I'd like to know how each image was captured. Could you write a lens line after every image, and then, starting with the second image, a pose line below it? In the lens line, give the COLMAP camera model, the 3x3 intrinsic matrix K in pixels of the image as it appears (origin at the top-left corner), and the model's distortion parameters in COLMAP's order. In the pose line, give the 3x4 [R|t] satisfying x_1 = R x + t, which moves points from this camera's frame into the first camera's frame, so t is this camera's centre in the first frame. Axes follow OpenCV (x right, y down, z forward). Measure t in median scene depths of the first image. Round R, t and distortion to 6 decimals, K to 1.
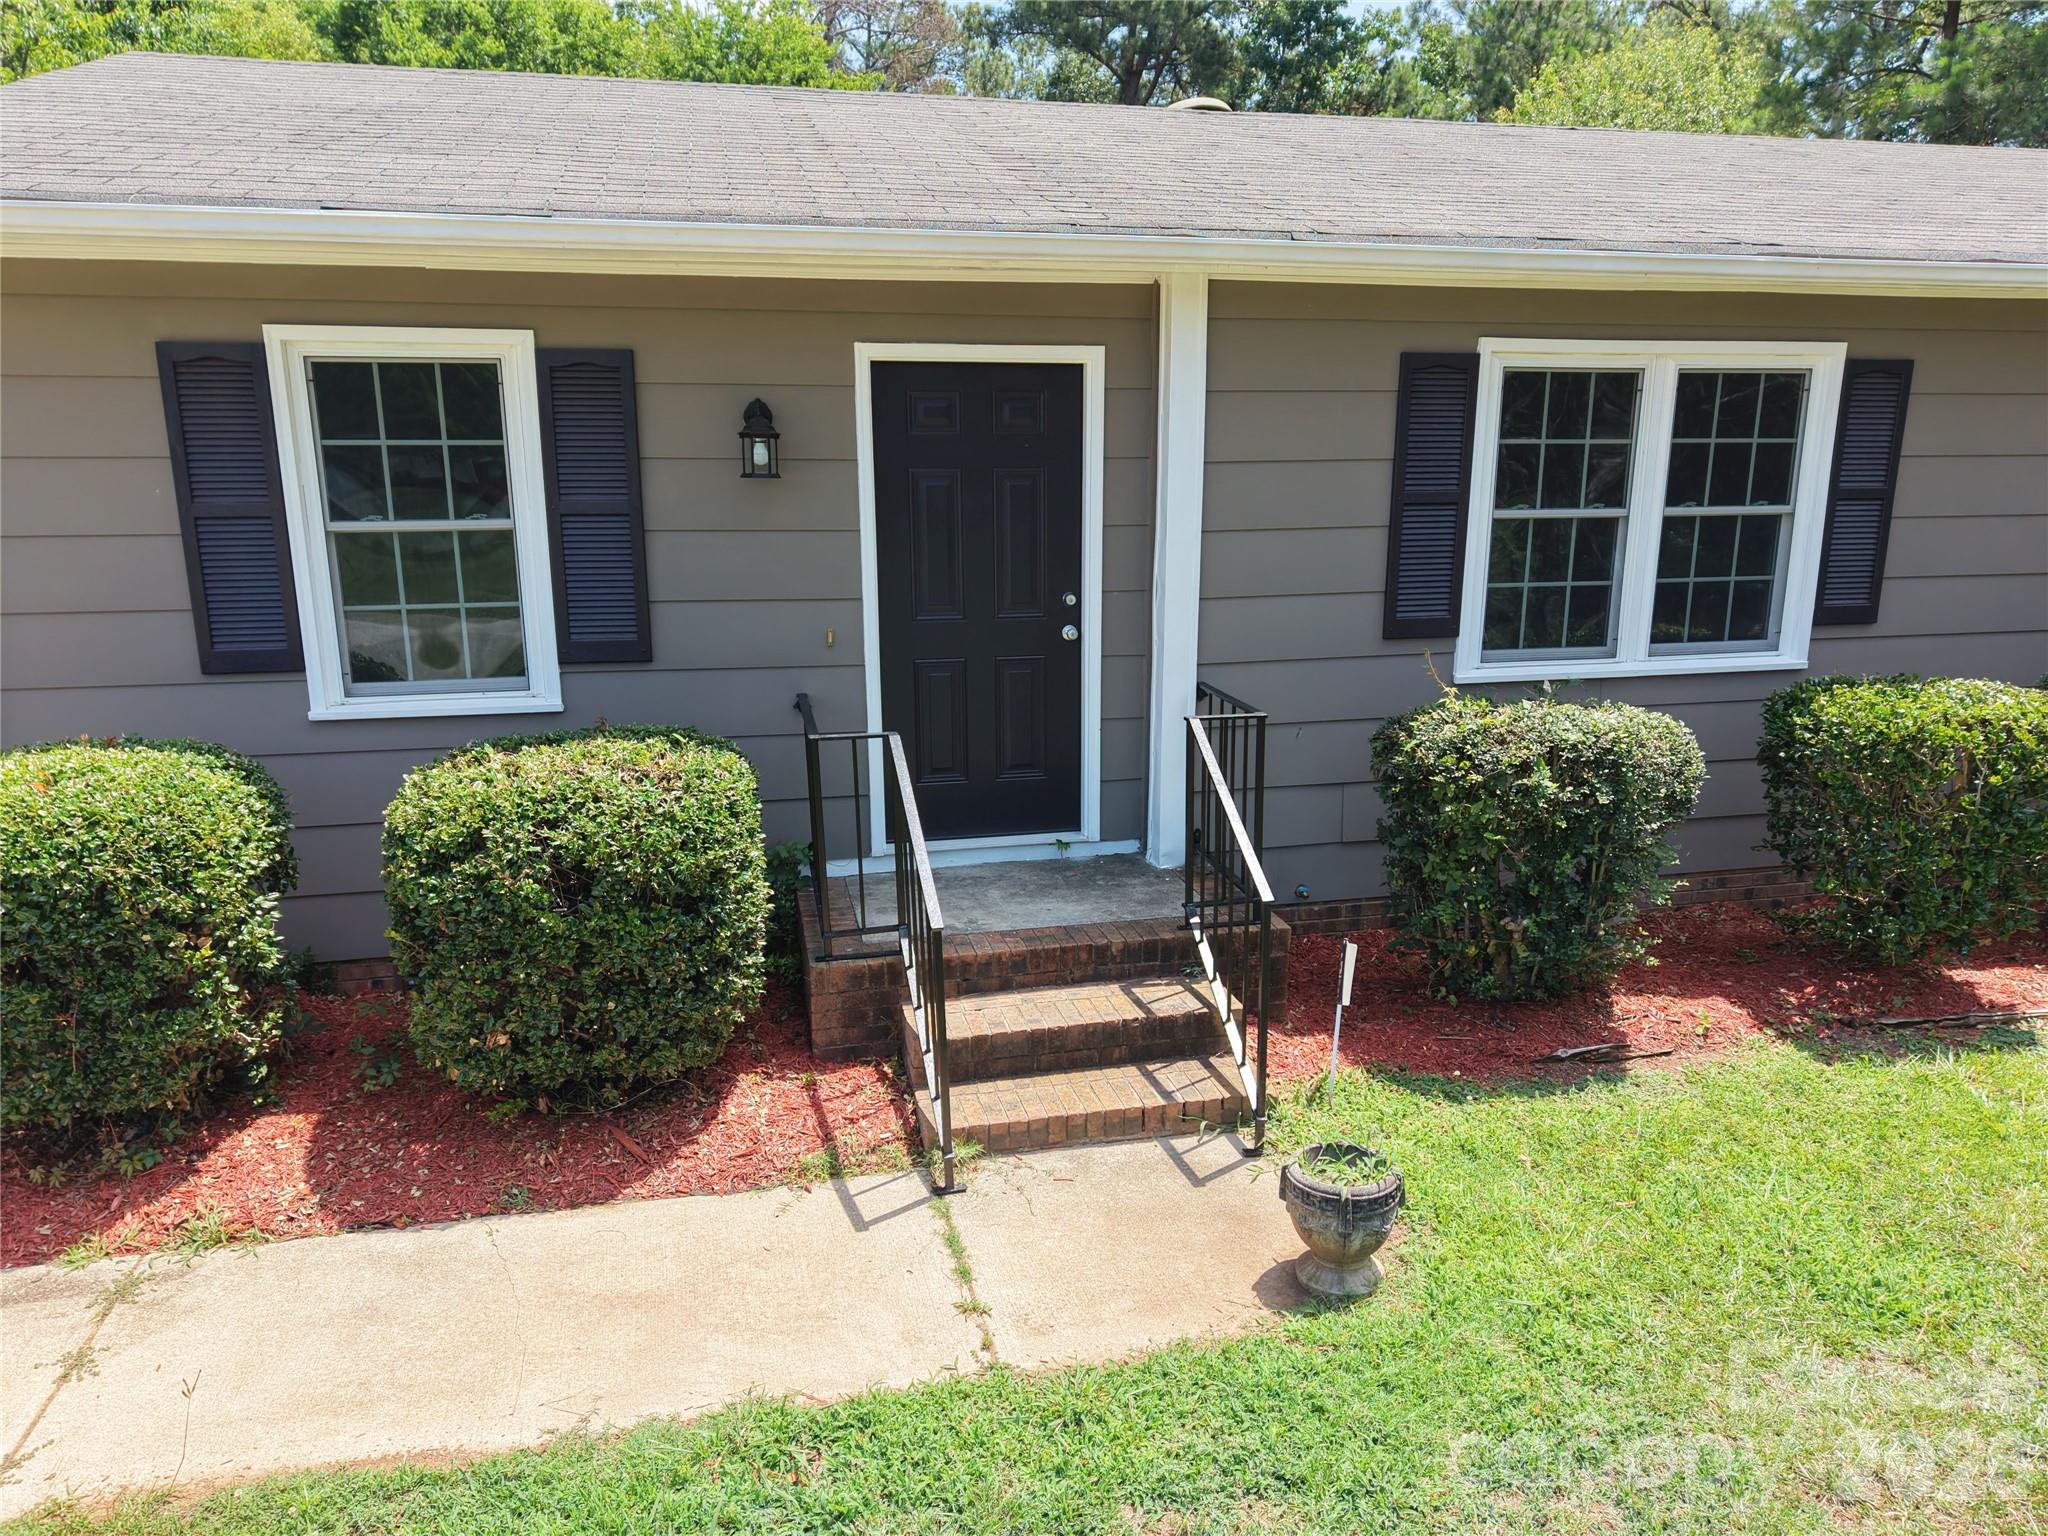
lens RADIAL K [[1360.8, 0, 1024.0], [0, 1360.8, 768.0], [0, 0, 1]] dist [0.030634, -0.024582]
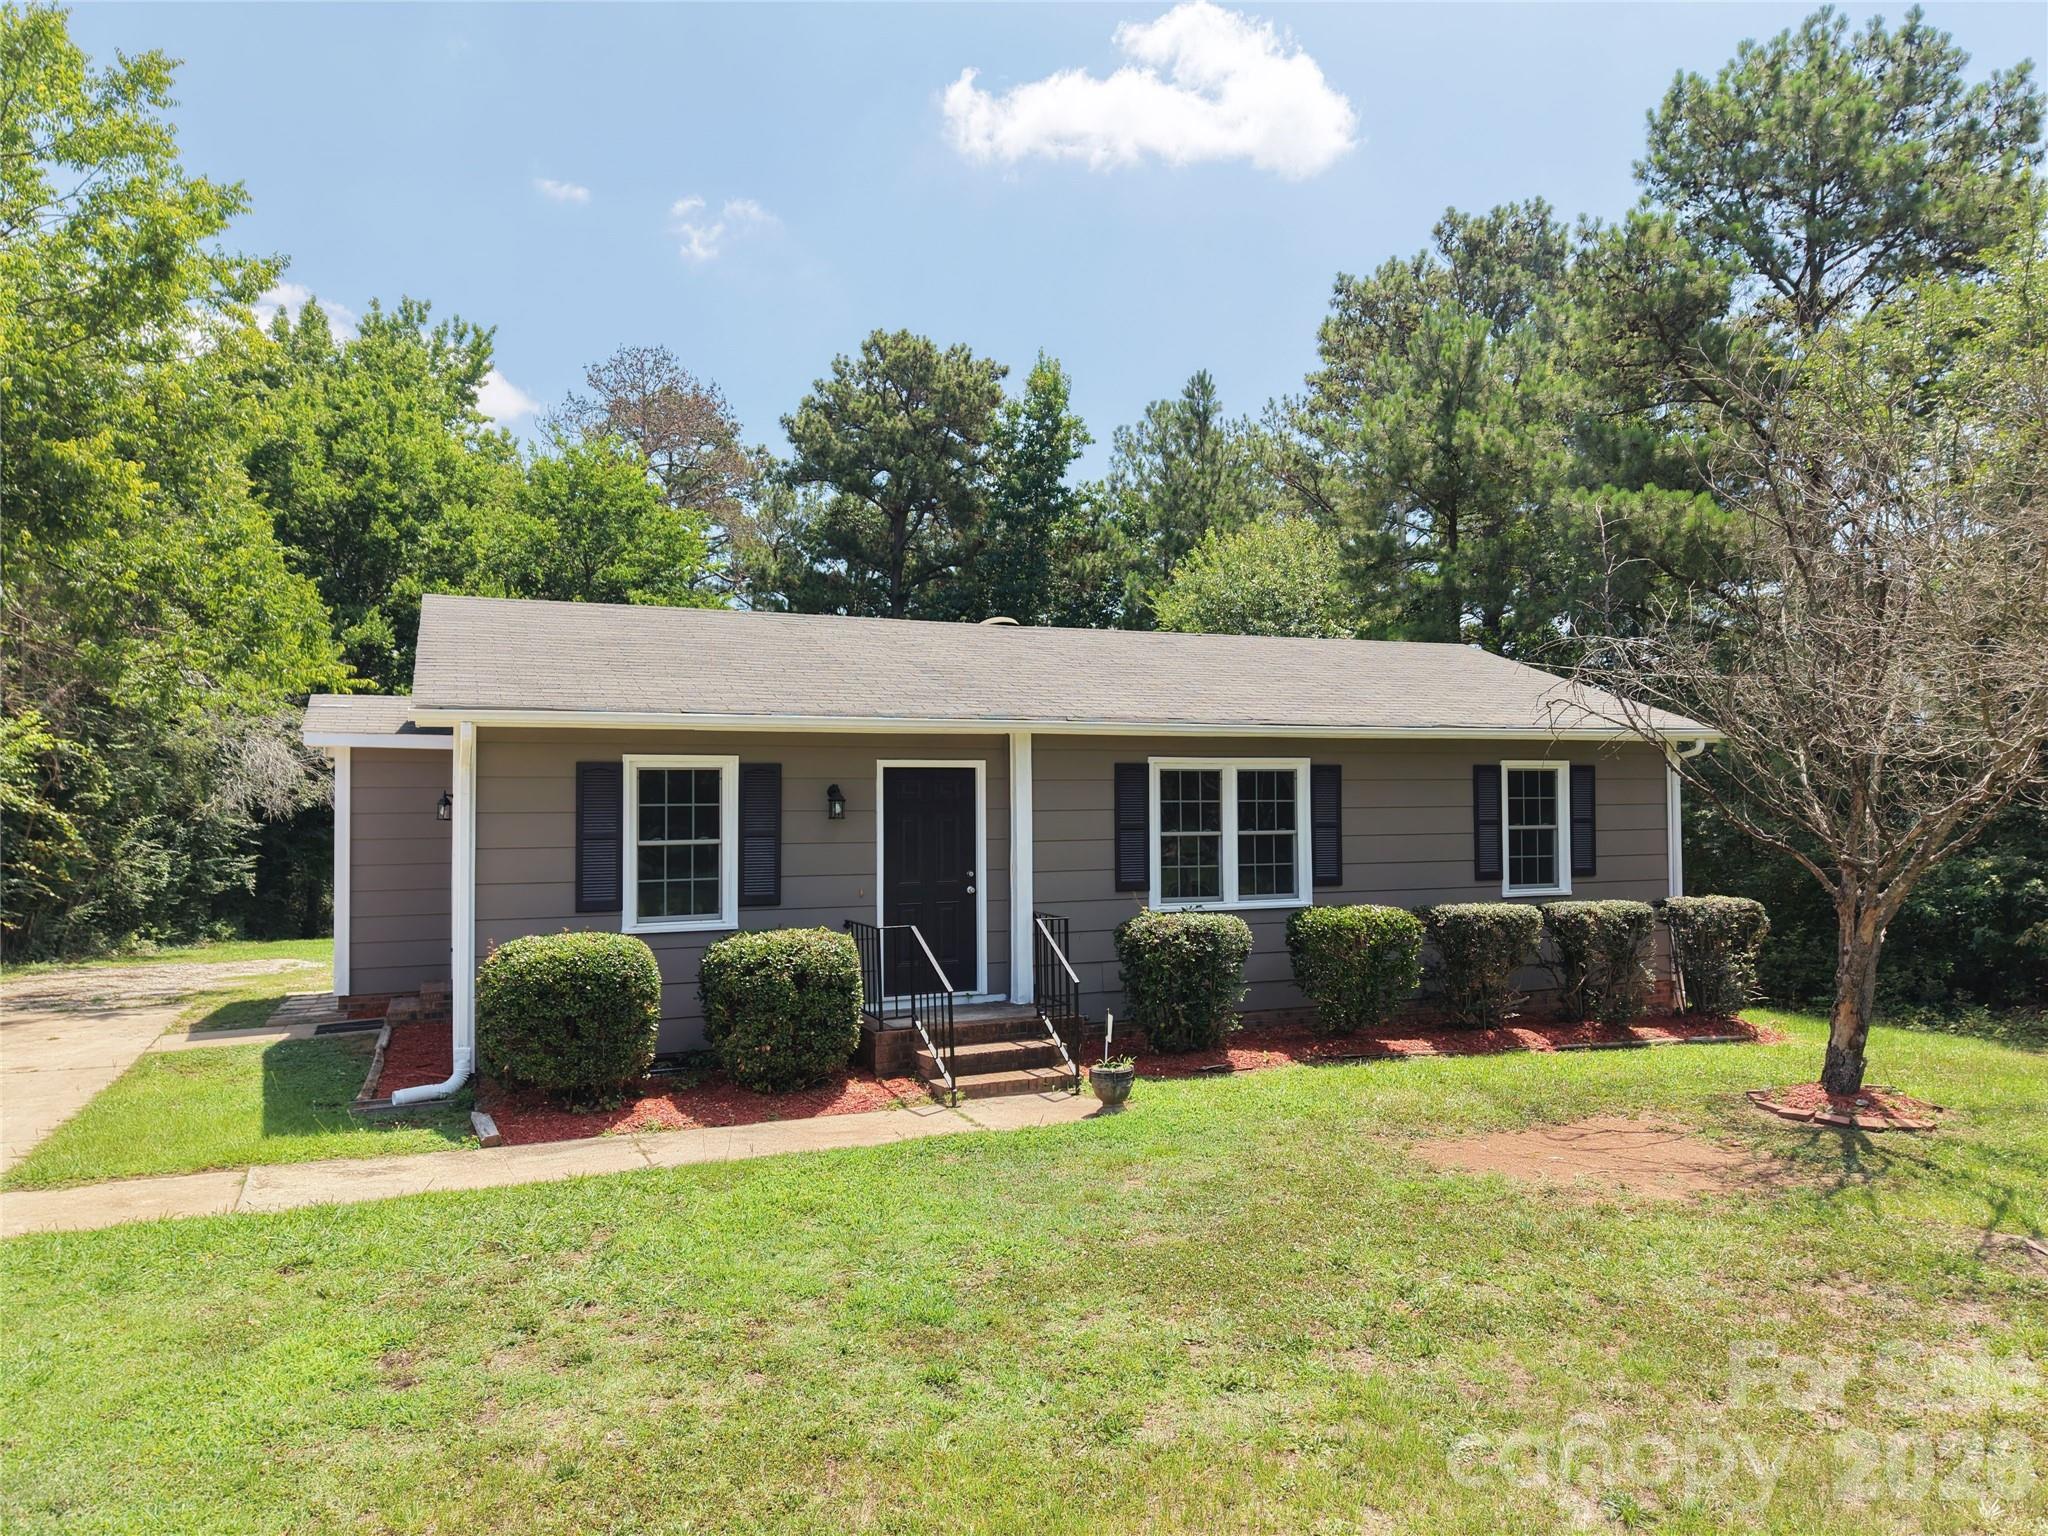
lens RADIAL K [[1360.8, 0, 1024.0], [0, 1360.8, 768.0], [0, 0, 1]] dist [0.030634, -0.024582]
pose [[0.982750, 0.001010, 0.184937, -0.278995], [0.045338, 0.968155, -0.246212, 0.241806], [-0.179296, 0.250349, 0.951409, -1.075300]]
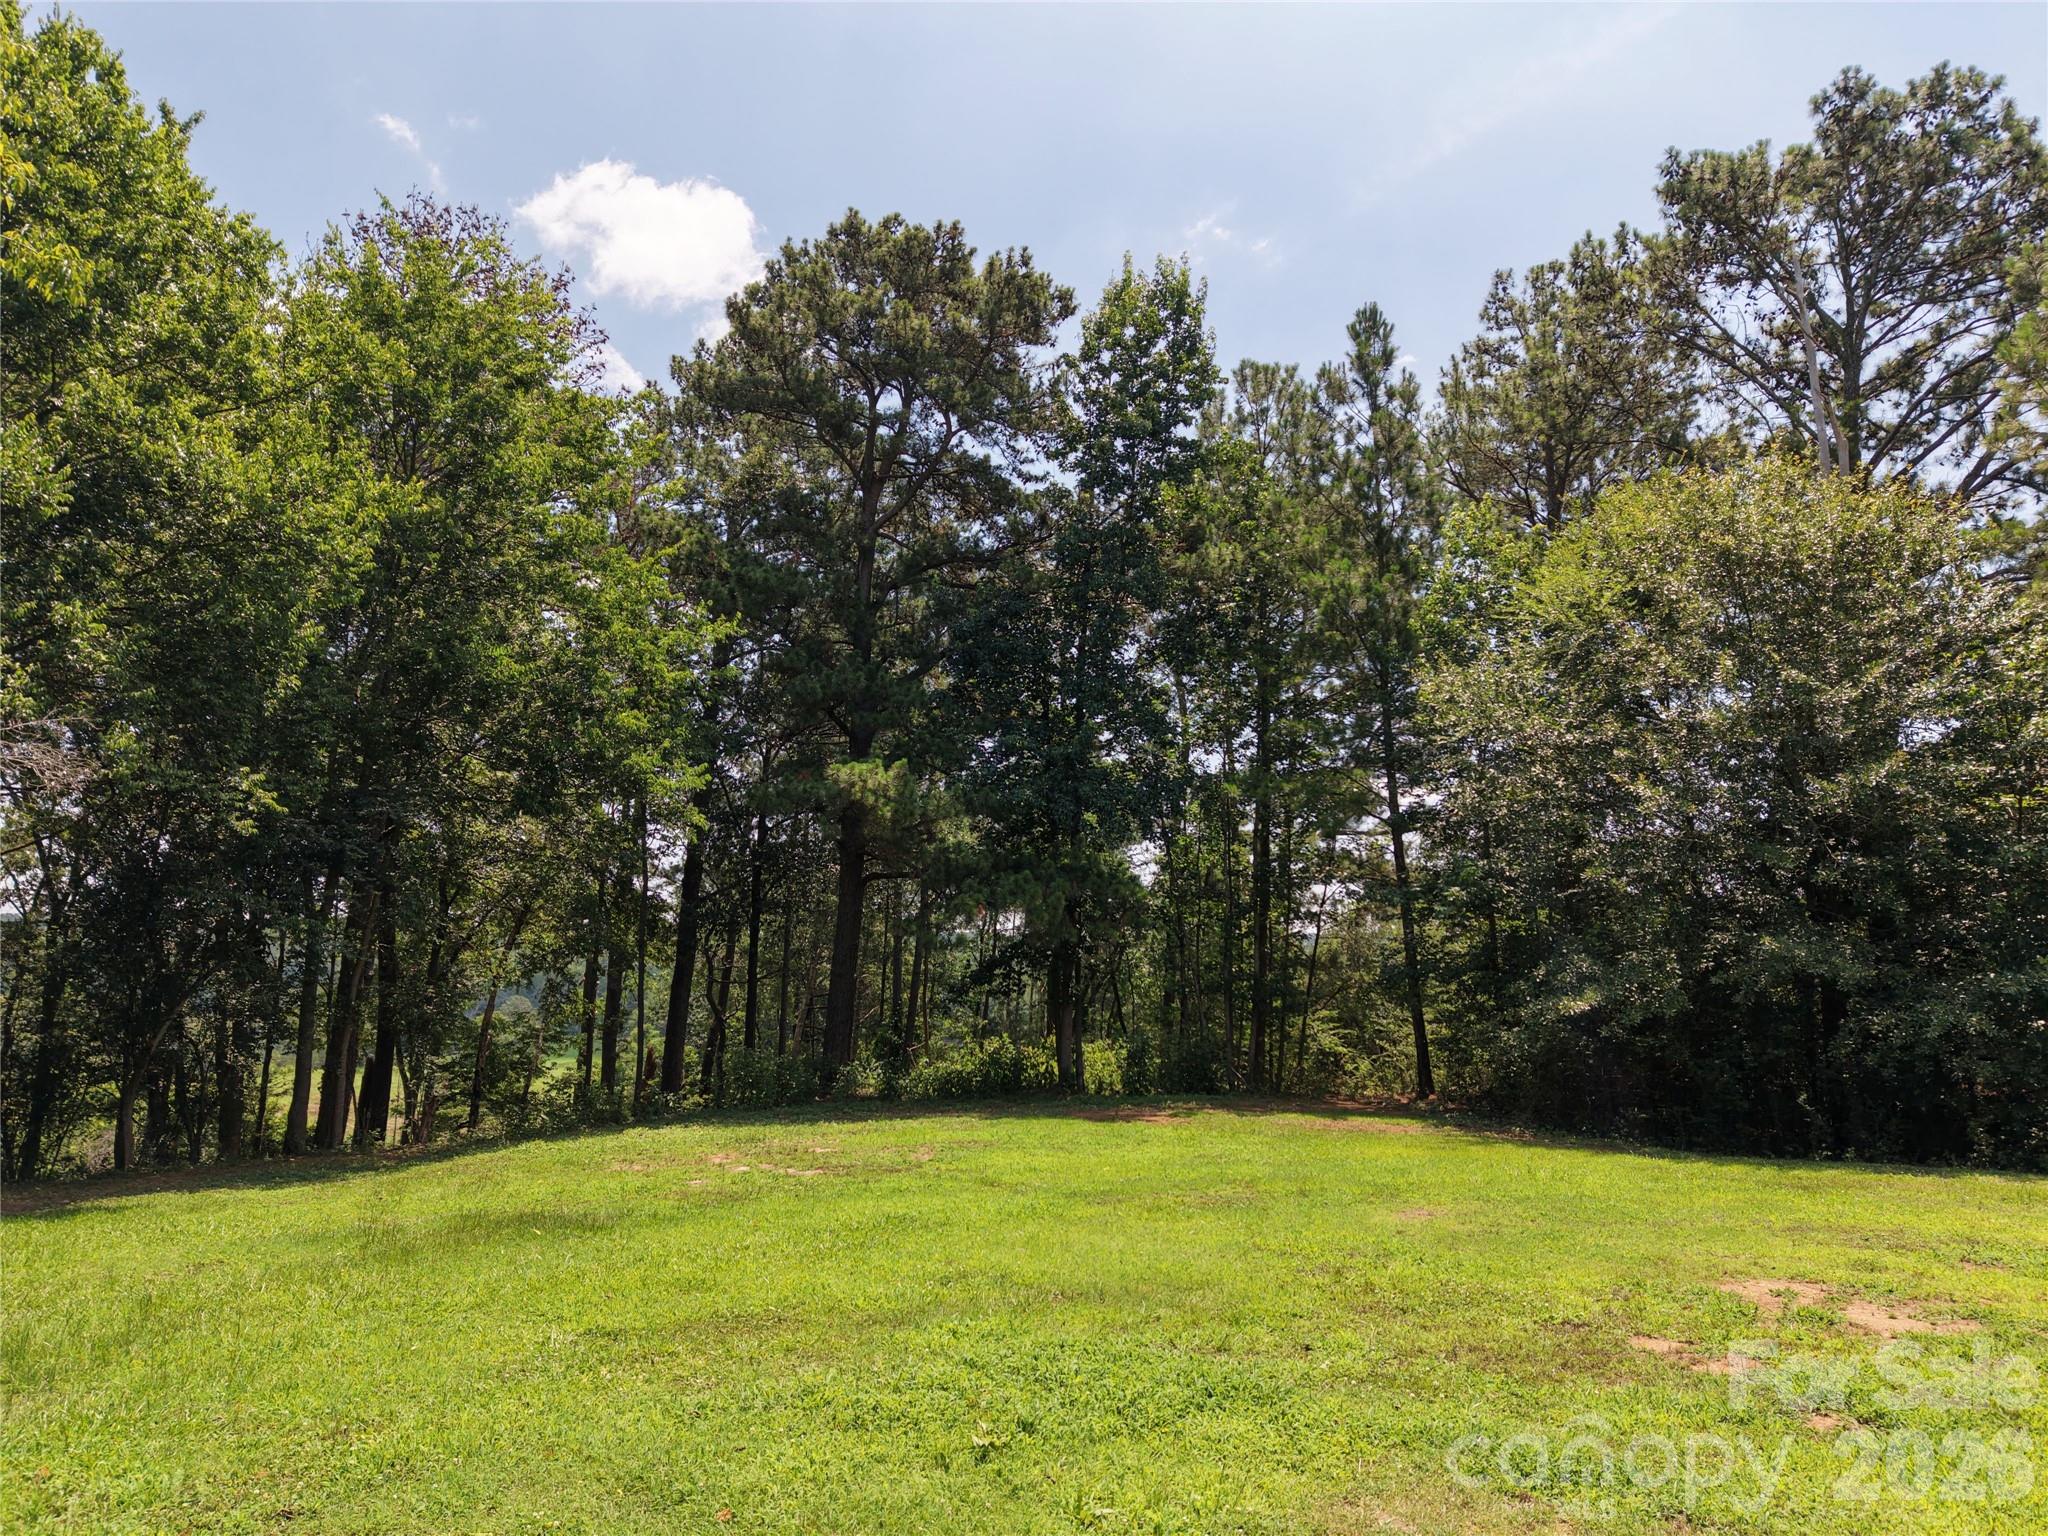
lens RADIAL K [[1360.8, 0, 1024.0], [0, 1360.8, 768.0], [0, 0, 1]] dist [0.030634, -0.024582]
pose [[0.884902, 0.063343, 0.461449, -1.488119], [0.102176, 0.940179, -0.324997, -0.416848], [-0.454431, 0.334740, 0.825495, 2.277887]]
